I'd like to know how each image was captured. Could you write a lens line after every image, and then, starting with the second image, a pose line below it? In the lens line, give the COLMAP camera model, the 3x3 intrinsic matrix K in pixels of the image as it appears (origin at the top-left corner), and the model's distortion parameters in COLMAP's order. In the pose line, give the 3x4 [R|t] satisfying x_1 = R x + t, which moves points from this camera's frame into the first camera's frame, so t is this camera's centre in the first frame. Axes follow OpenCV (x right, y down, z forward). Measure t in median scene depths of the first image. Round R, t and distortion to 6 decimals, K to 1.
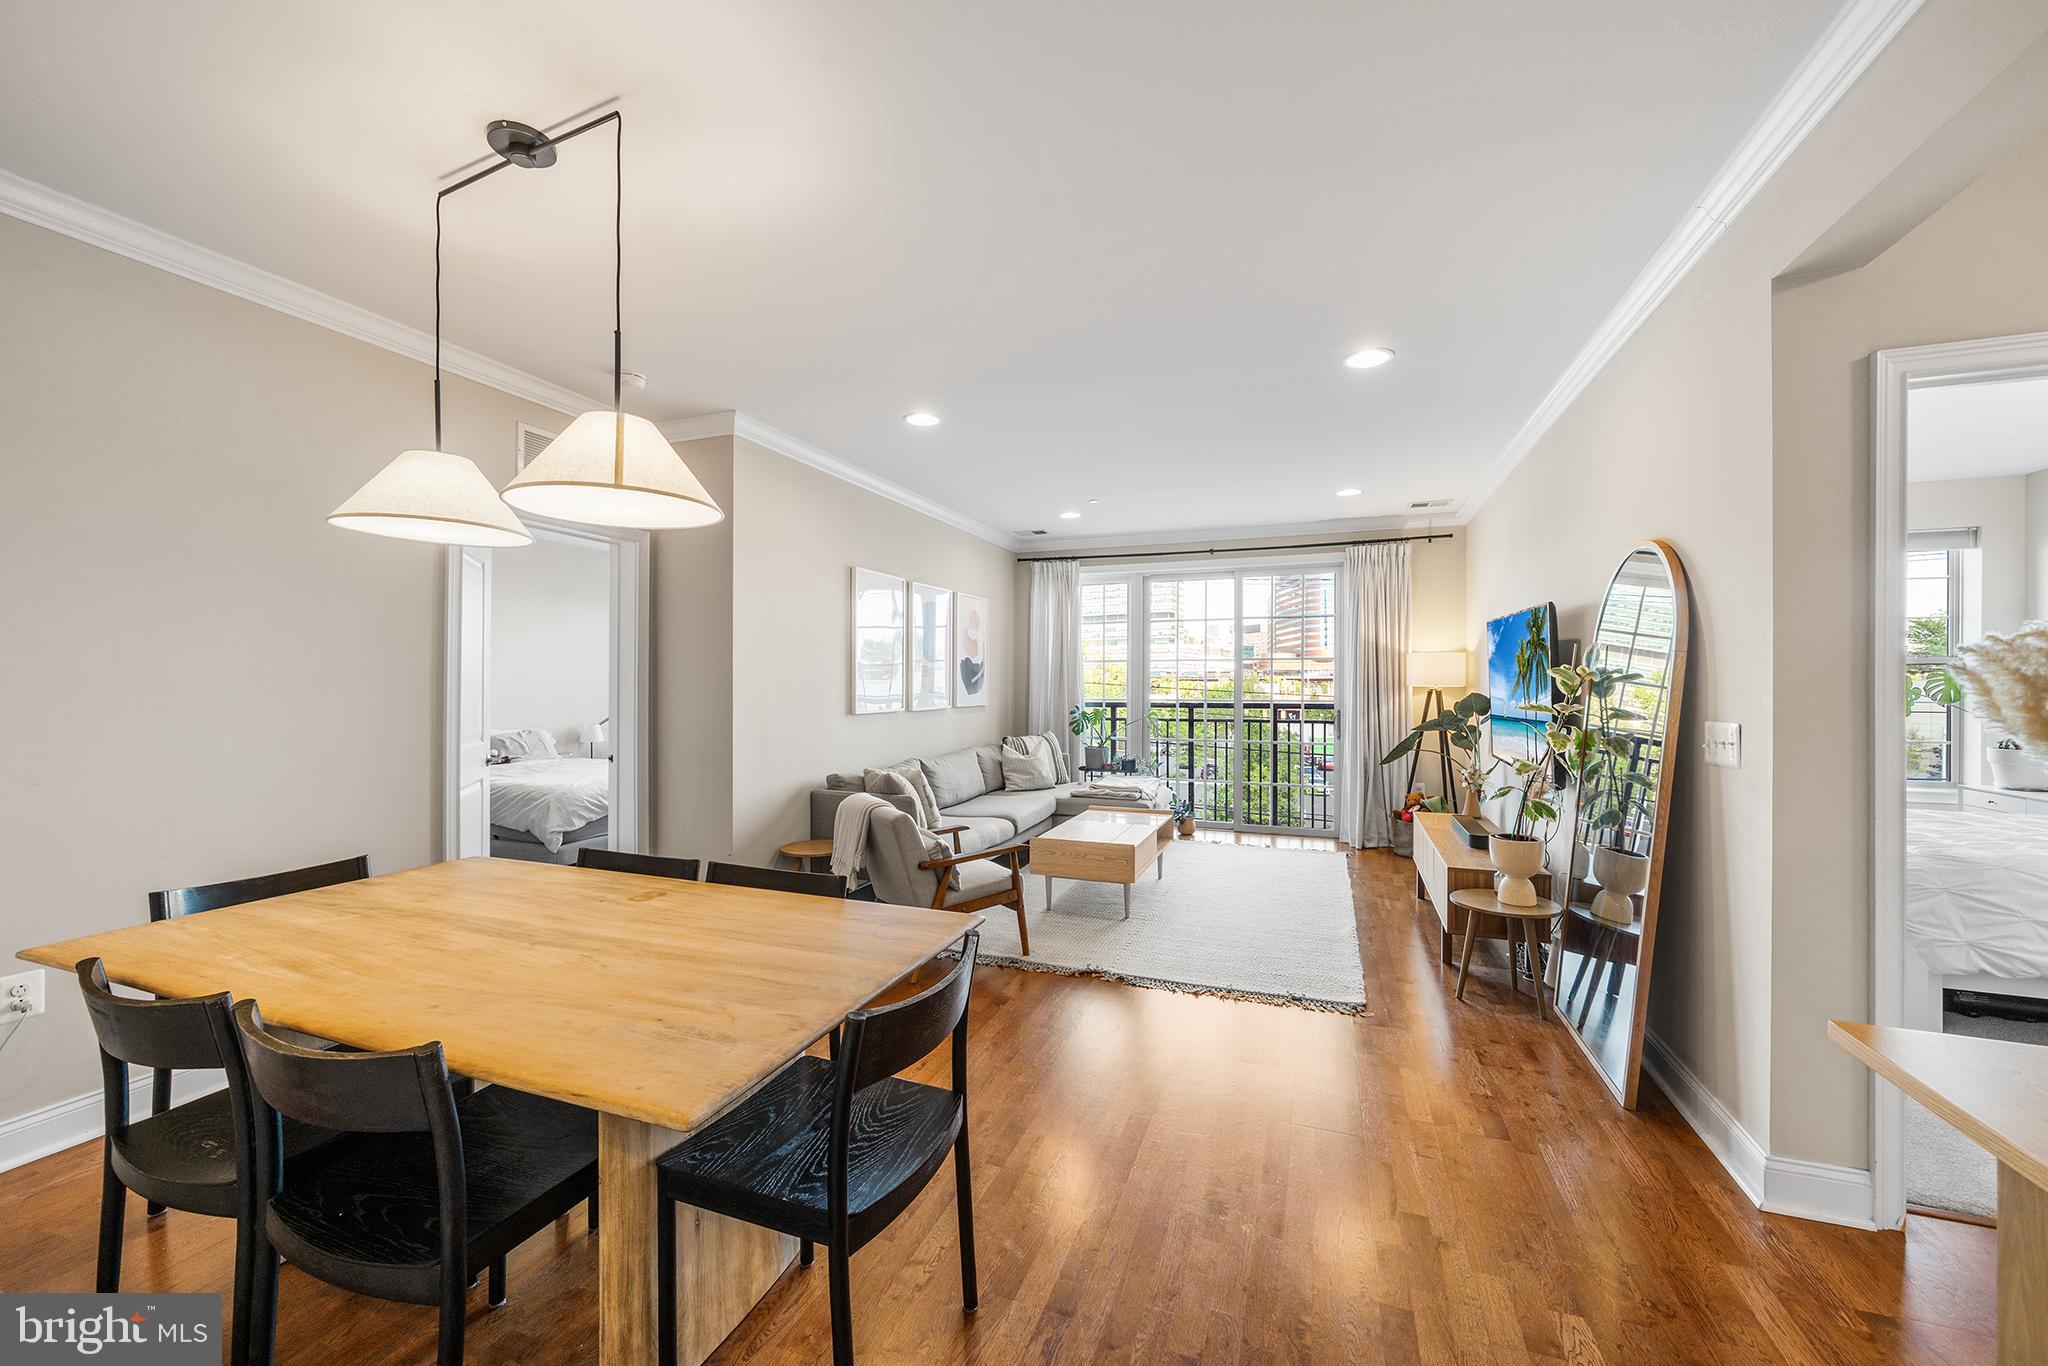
lens RADIAL K [[785.8, 0, 1019.7], [0, 785.8, 683.9], [0, 0, 1]] dist [0.000255, -0.000108]
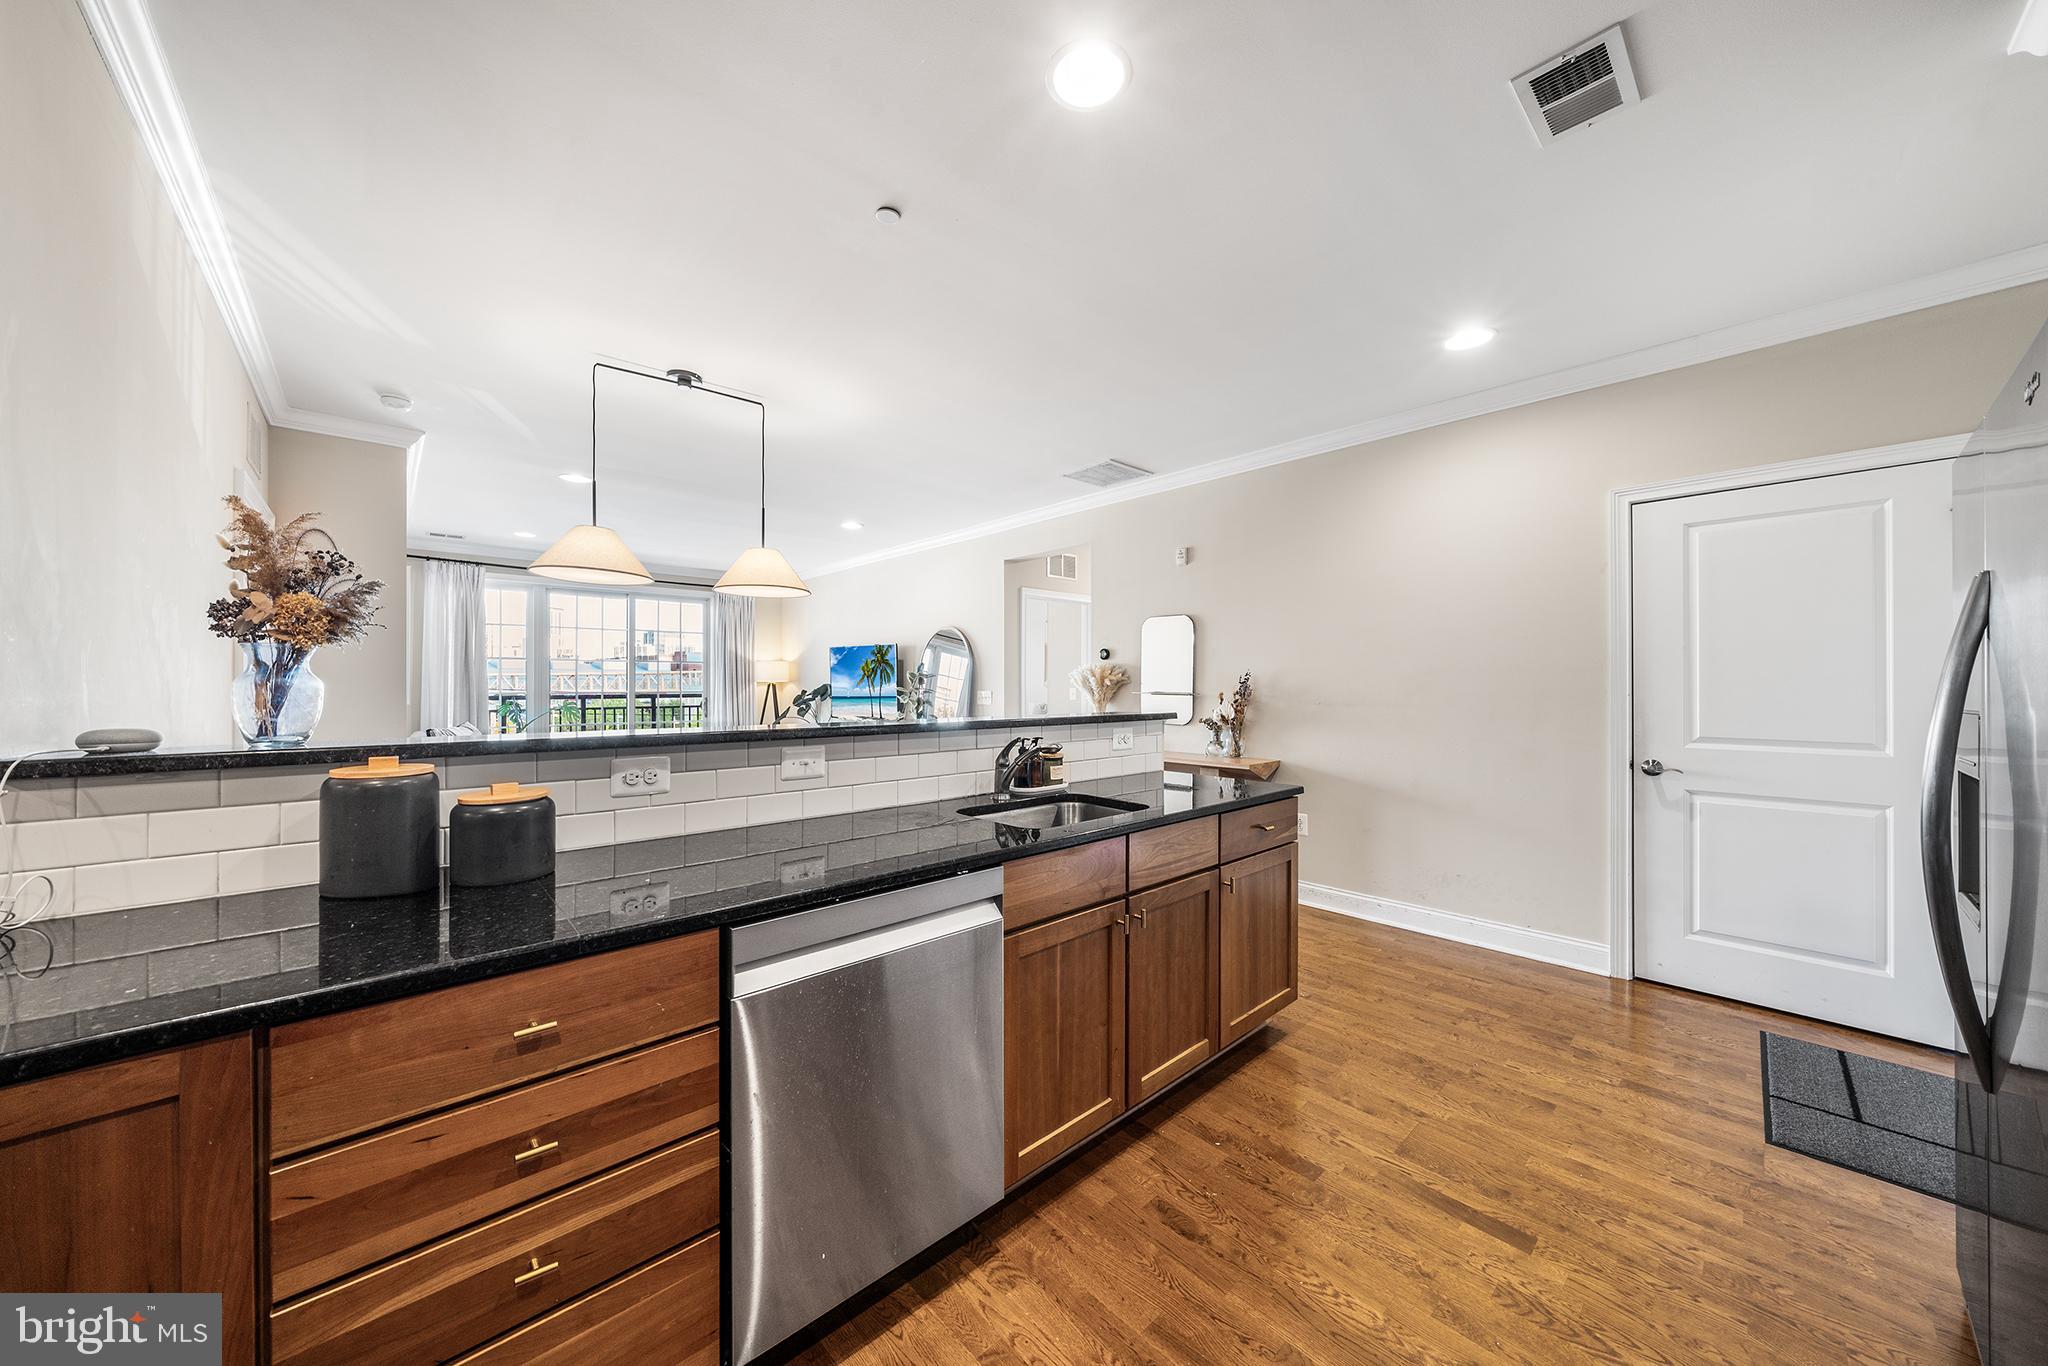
lens RADIAL K [[714.6, 0, 1021.4], [0, 714.6, 681.5], [0, 0, 1]] dist [0.001304, 0.000196]
pose [[0.434412, -0.005736, 0.900696, -0.605833], [-0.004462, 0.999954, 0.008520, -0.011120], [-0.900703, -0.007720, 0.434367, -0.127052]]
